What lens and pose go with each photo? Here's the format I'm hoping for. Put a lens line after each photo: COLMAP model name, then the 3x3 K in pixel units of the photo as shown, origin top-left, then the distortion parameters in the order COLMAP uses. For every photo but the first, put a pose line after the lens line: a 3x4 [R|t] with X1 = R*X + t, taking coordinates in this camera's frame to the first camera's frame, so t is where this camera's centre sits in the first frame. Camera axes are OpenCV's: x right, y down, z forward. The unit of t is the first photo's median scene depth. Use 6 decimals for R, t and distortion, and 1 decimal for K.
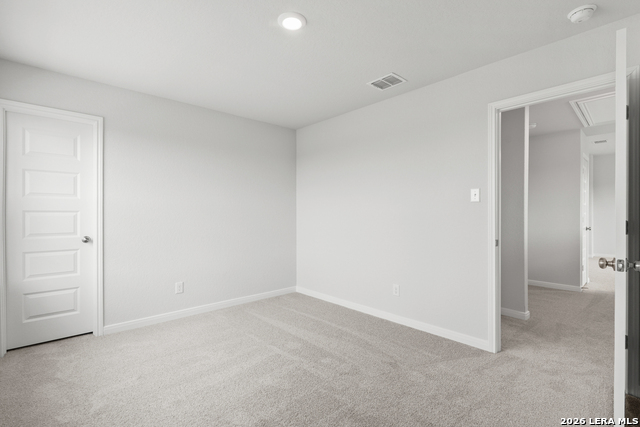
lens RADIAL K [[293.7, 0, 322.1], [0, 293.7, 213.9], [0, 0, 1]] dist [0.002371, 0.000370]
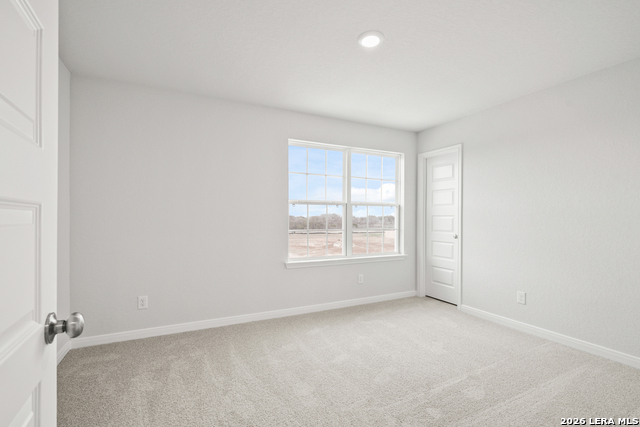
lens RADIAL K [[293.7, 0, 322.1], [0, 293.7, 213.9], [0, 0, 1]] dist [0.002371, 0.000370]
pose [[-0.262705, -0.005330, -0.964862, 0.690907], [0.005411, 0.999961, -0.006997, -0.010767], [0.964861, -0.007059, -0.262666, 0.769441]]
